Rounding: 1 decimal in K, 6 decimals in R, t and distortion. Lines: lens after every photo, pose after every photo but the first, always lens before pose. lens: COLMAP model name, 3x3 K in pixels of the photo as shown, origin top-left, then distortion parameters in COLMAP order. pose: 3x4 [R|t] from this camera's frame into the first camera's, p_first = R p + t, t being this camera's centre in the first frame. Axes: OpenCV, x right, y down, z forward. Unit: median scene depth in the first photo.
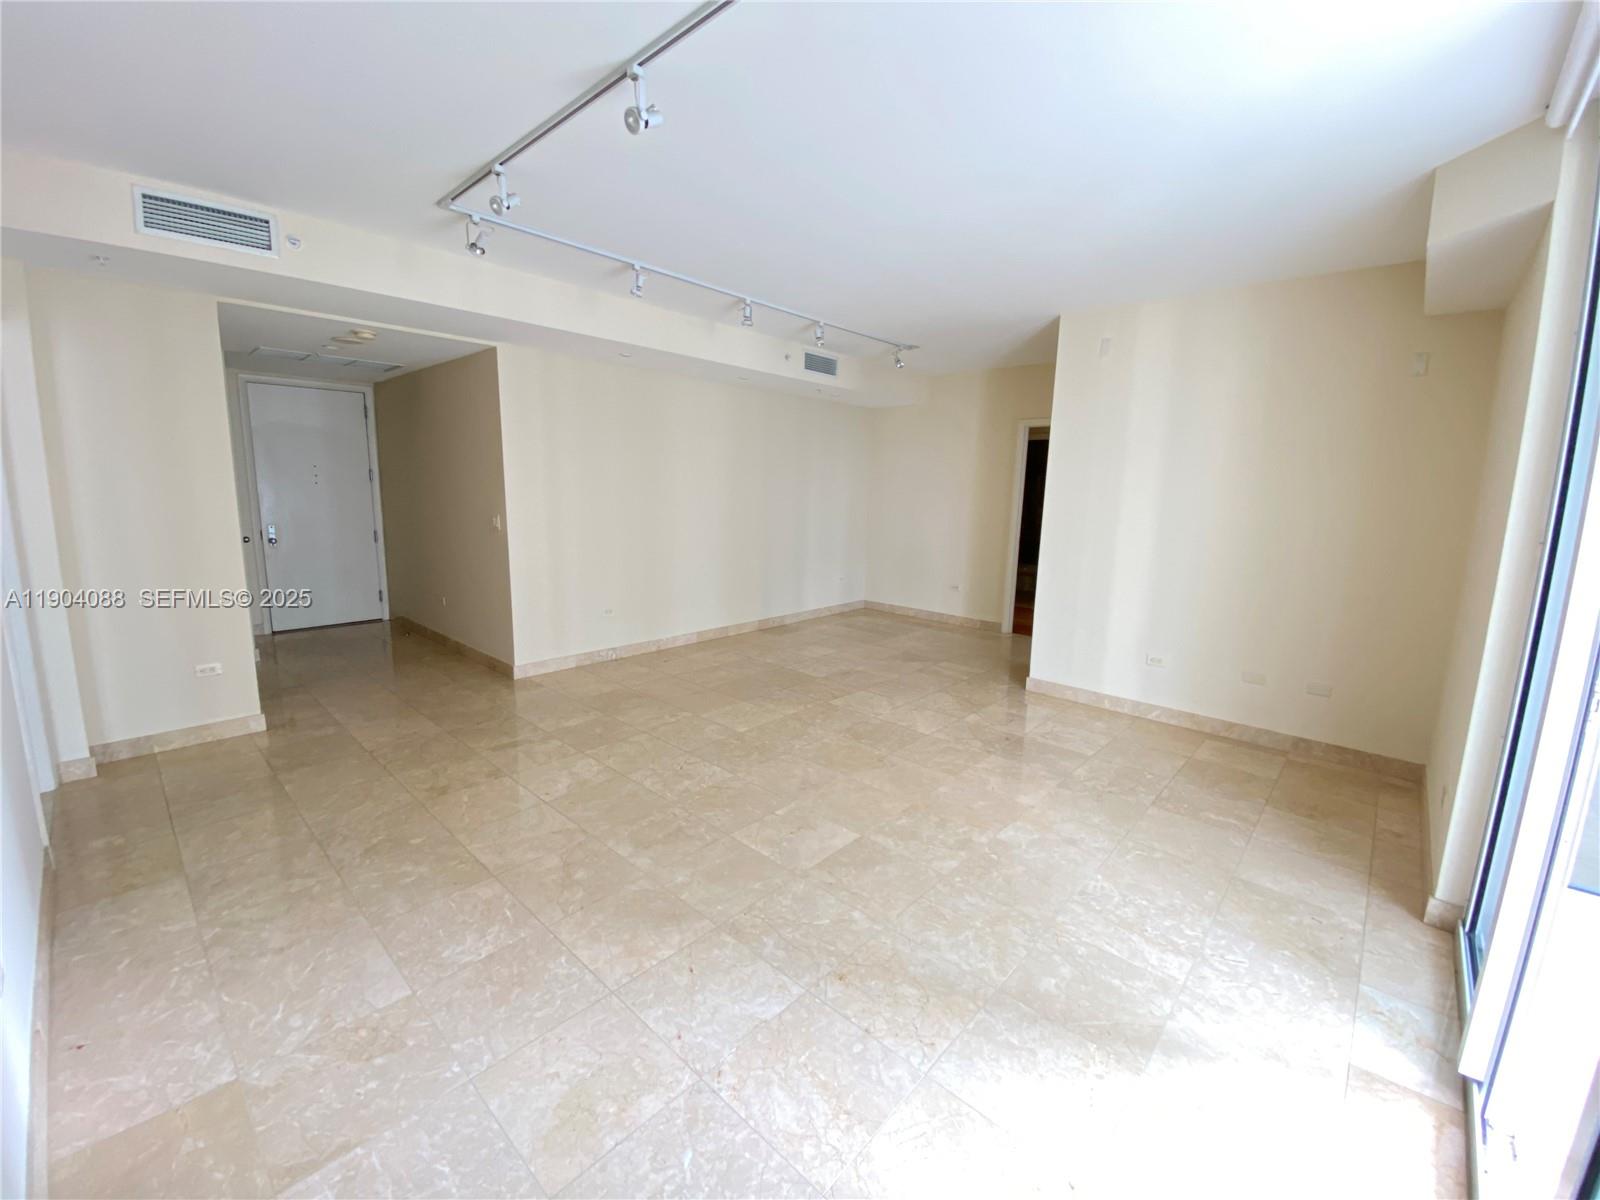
lens RADIAL K [[654.6, 0, 805.4], [0, 654.6, 590.1], [0, 0, 1]] dist [0.003751, -0.001329]
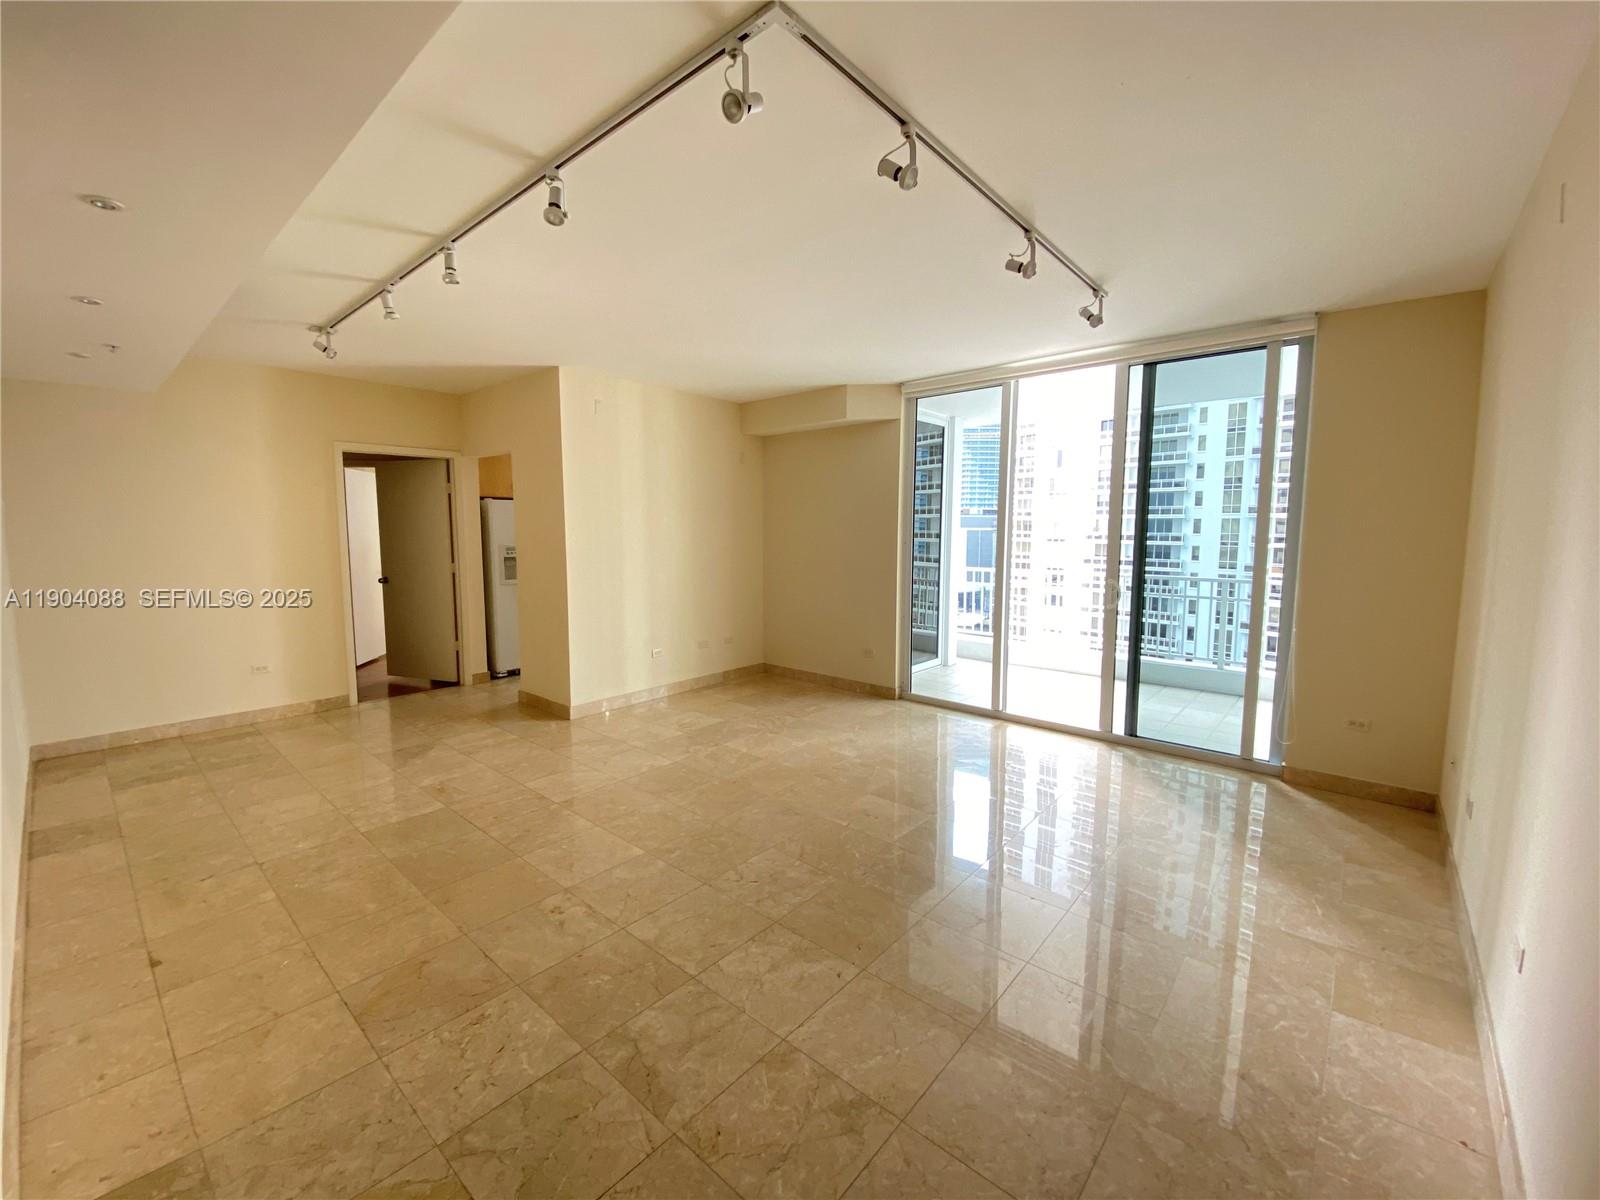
lens RADIAL K [[654.6, 0, 795.2], [0, 654.6, 593.9], [0, 0, 1]] dist [0.003751, -0.001329]
pose [[-0.014375, -0.138229, 0.990296, -0.852932], [0.166615, 0.976221, 0.138682, -0.159933], [-0.985917, 0.166991, 0.008998, 0.803217]]
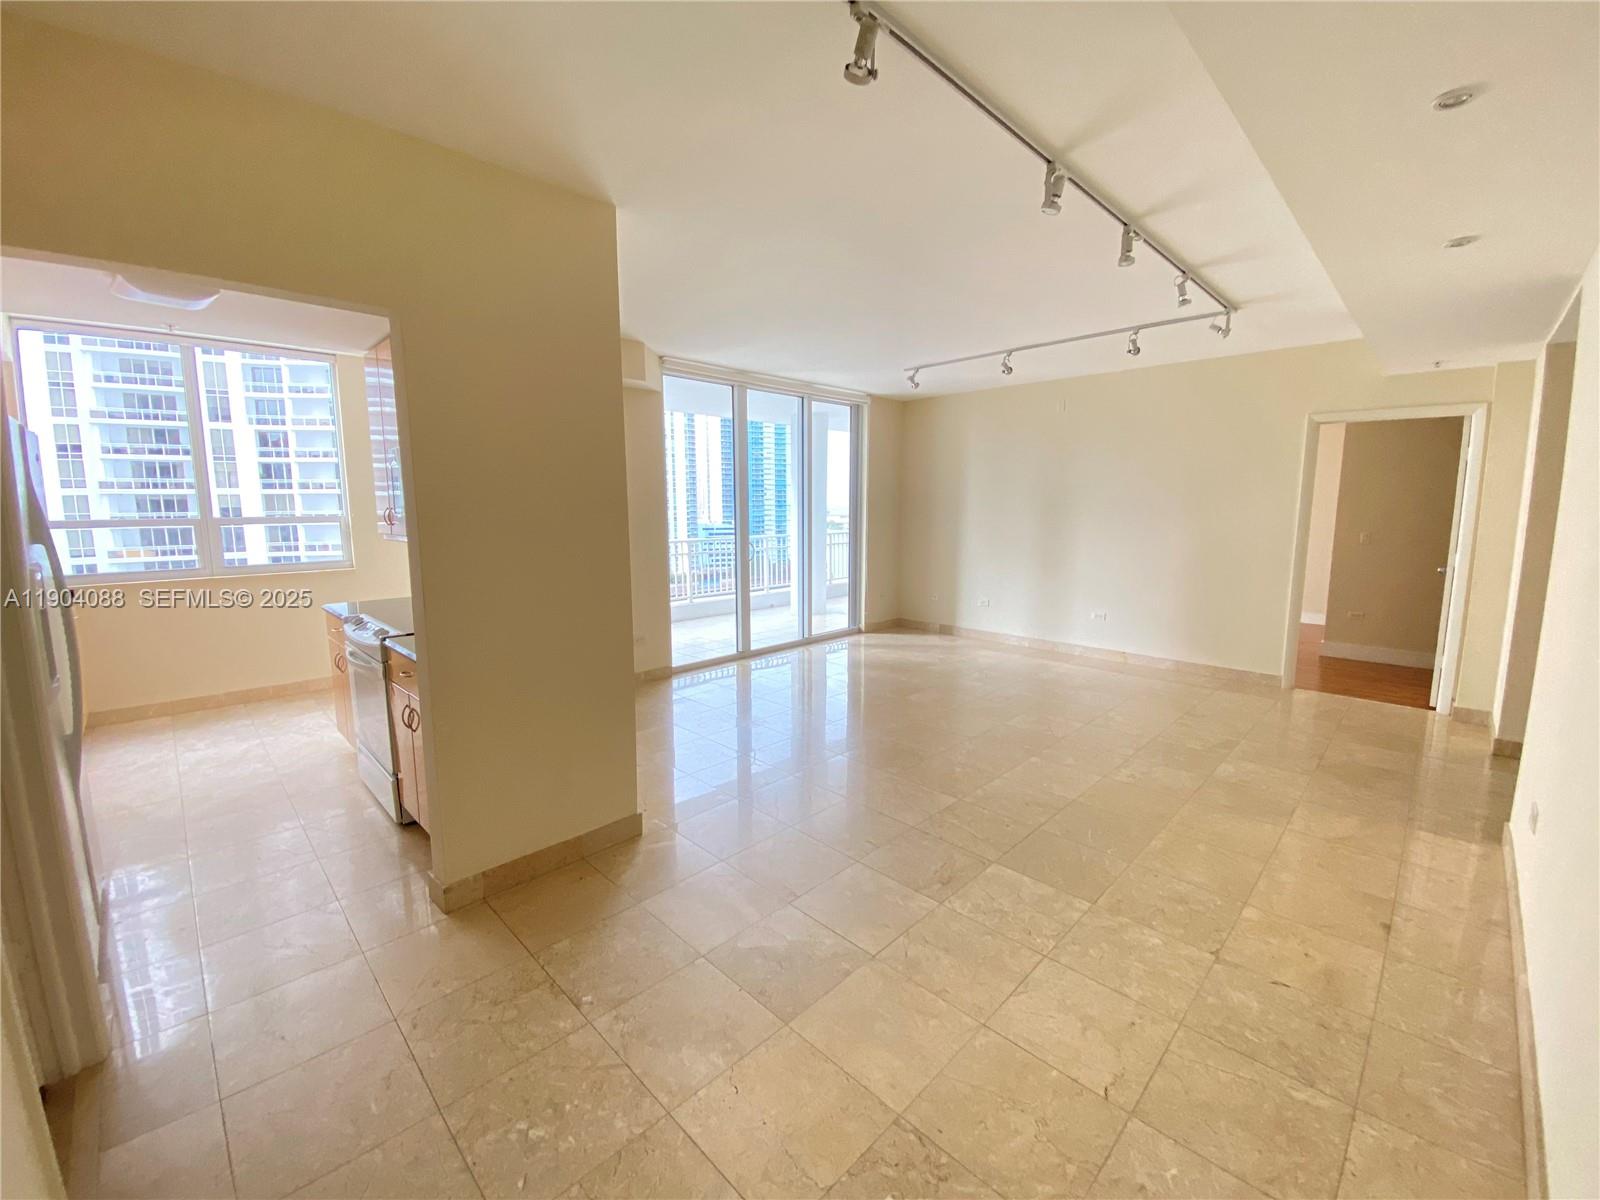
lens RADIAL K [[654.6, 0, 789.5], [0, 654.6, 589.5], [0, 0, 1]] dist [0.003751, -0.001329]
pose [[-0.997859, -0.037696, 0.053442, 0.227163], [-0.020045, 0.954127, 0.298731, -0.314461], [-0.062252, 0.297020, -0.952840, 1.955829]]
